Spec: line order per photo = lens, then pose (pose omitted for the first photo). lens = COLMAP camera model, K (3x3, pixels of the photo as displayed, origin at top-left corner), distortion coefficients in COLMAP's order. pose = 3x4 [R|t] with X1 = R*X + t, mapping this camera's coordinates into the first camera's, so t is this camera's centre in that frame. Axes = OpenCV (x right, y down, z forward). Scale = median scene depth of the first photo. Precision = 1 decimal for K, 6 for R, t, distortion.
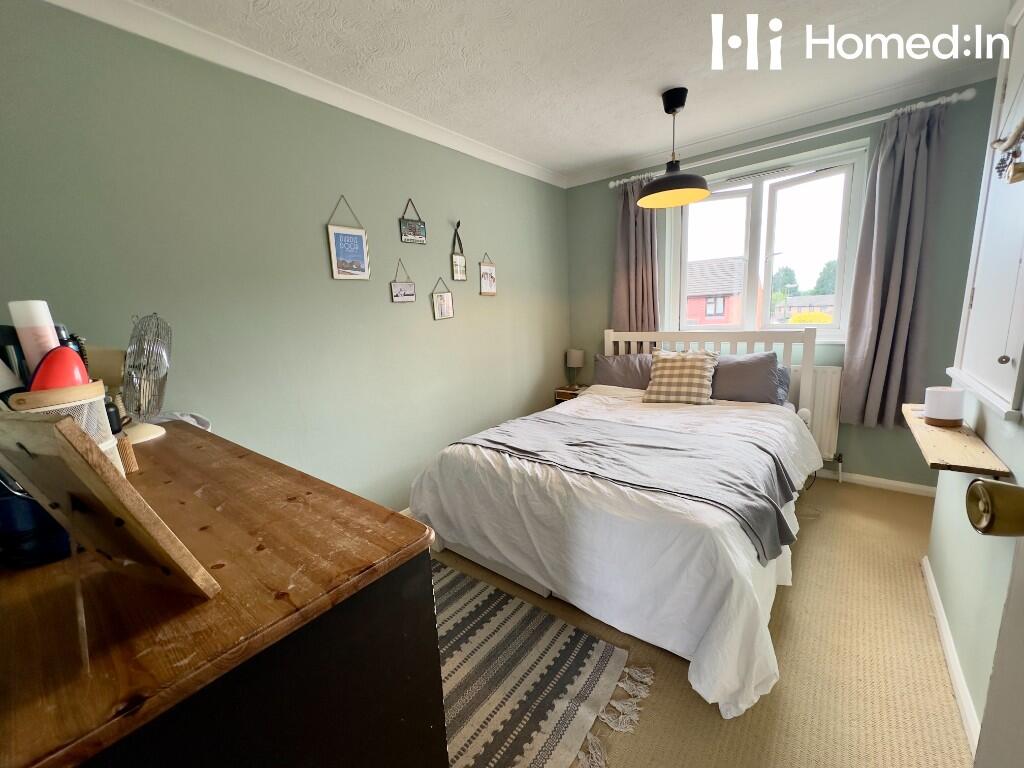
lens RADIAL K [[406.0, 0, 512.2], [0, 406.0, 380.4], [0, 0, 1]] dist [-0.003002, 0.000584]
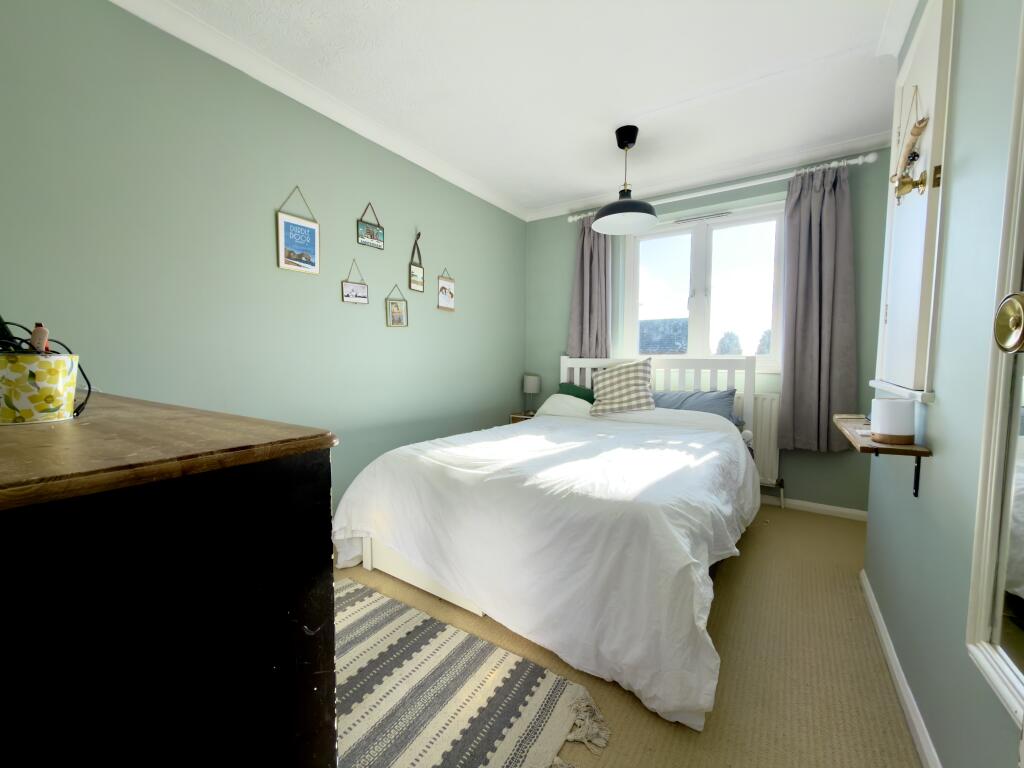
lens RADIAL K [[406.0, 0, 516.8], [0, 406.0, 386.9], [0, 0, 1]] dist [-0.002002, 0.000197]
pose [[0.993678, 0.049001, 0.101006, 0.027414], [-0.036971, 0.992360, -0.117706, 0.103356], [-0.106002, 0.113228, 0.987898, 0.028528]]
